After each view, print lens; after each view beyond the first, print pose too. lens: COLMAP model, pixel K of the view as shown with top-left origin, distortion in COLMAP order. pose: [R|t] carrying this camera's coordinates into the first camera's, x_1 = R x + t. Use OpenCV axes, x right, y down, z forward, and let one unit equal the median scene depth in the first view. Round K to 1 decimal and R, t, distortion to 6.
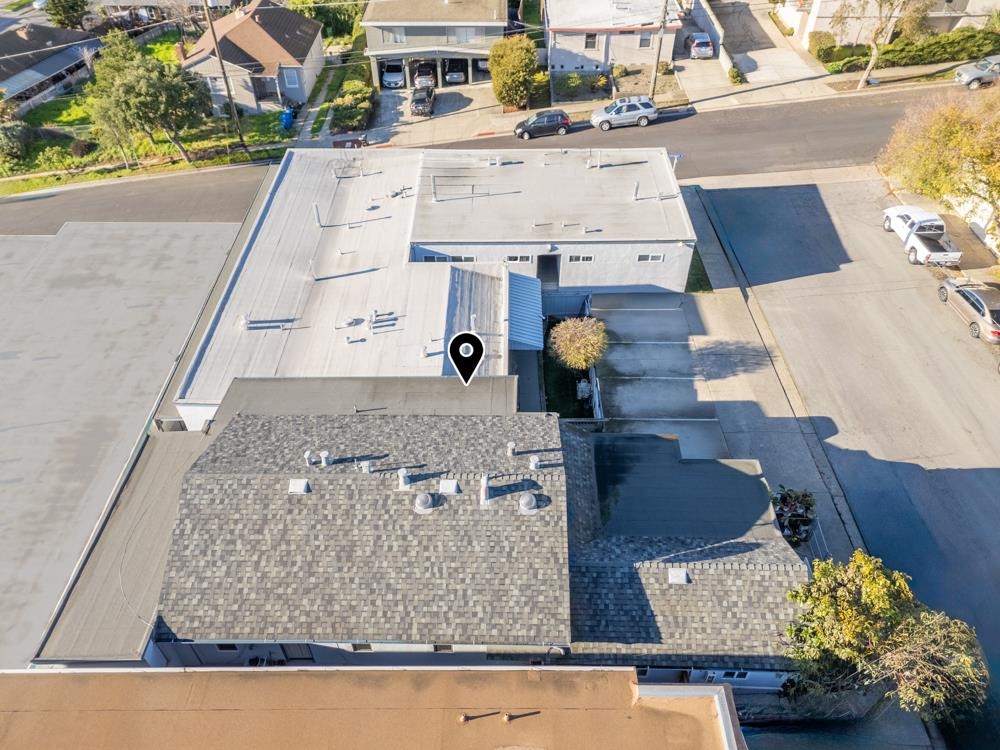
lens RADIAL K [[733.9, 0, 499.9], [0, 733.9, 382.3], [0, 0, 1]] dist [0.077854, -0.069114]
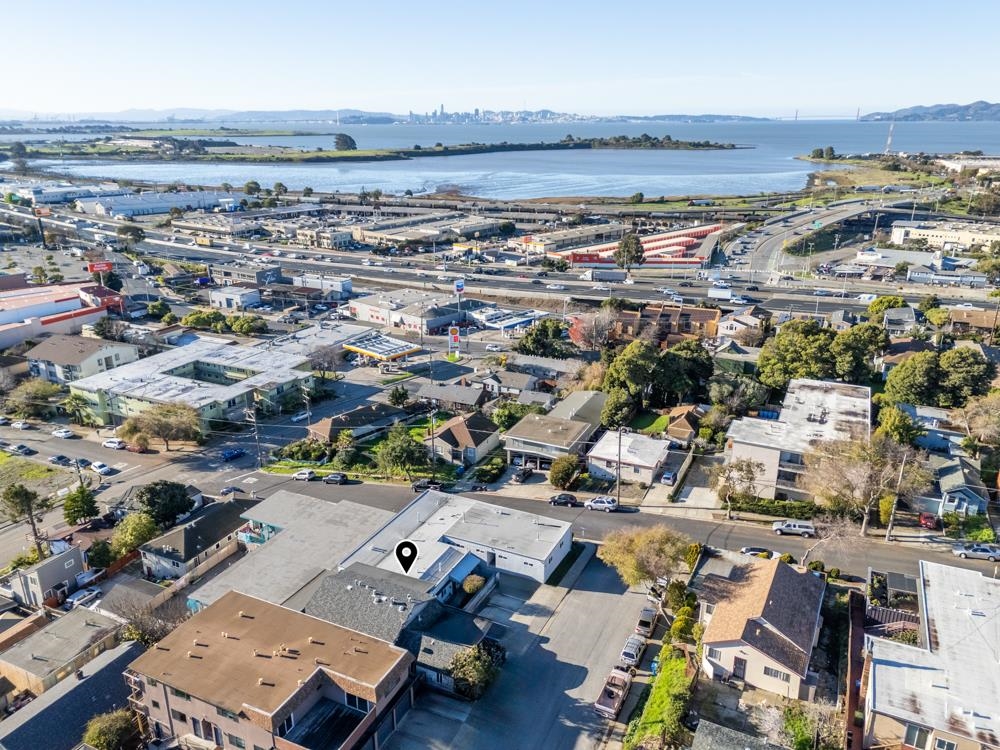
lens RADIAL K [[733.9, 0, 496.9], [0, 733.9, 379.8], [0, 0, 1]] dist [0.077854, -0.069114]
pose [[0.902189, 0.145443, -0.406081, 0.944861], [-0.299734, 0.888394, -0.347729, 0.156860], [0.310185, 0.435433, 0.845094, -1.263414]]
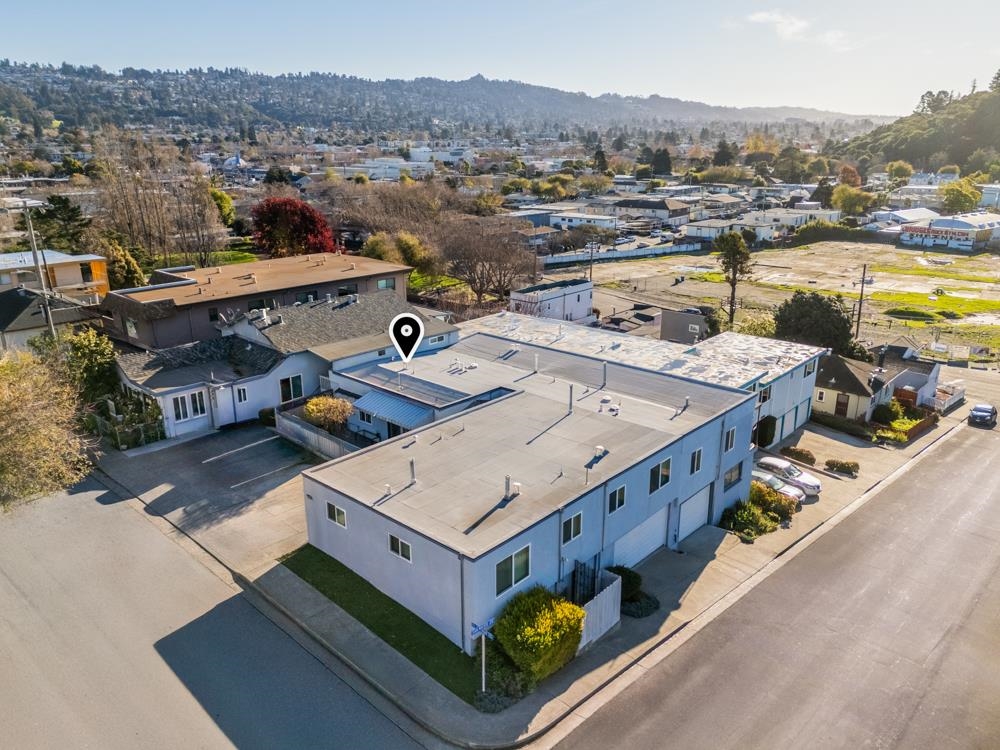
lens RADIAL K [[733.9, 0, 499.8], [0, 733.9, 375.6], [0, 0, 1]] dist [0.077854, -0.069114]
pose [[-0.664202, 0.235463, -0.709502, 0.628044], [-0.513389, 0.546209, 0.661881, -0.844961], [0.543385, 0.803874, -0.241909, 1.134427]]
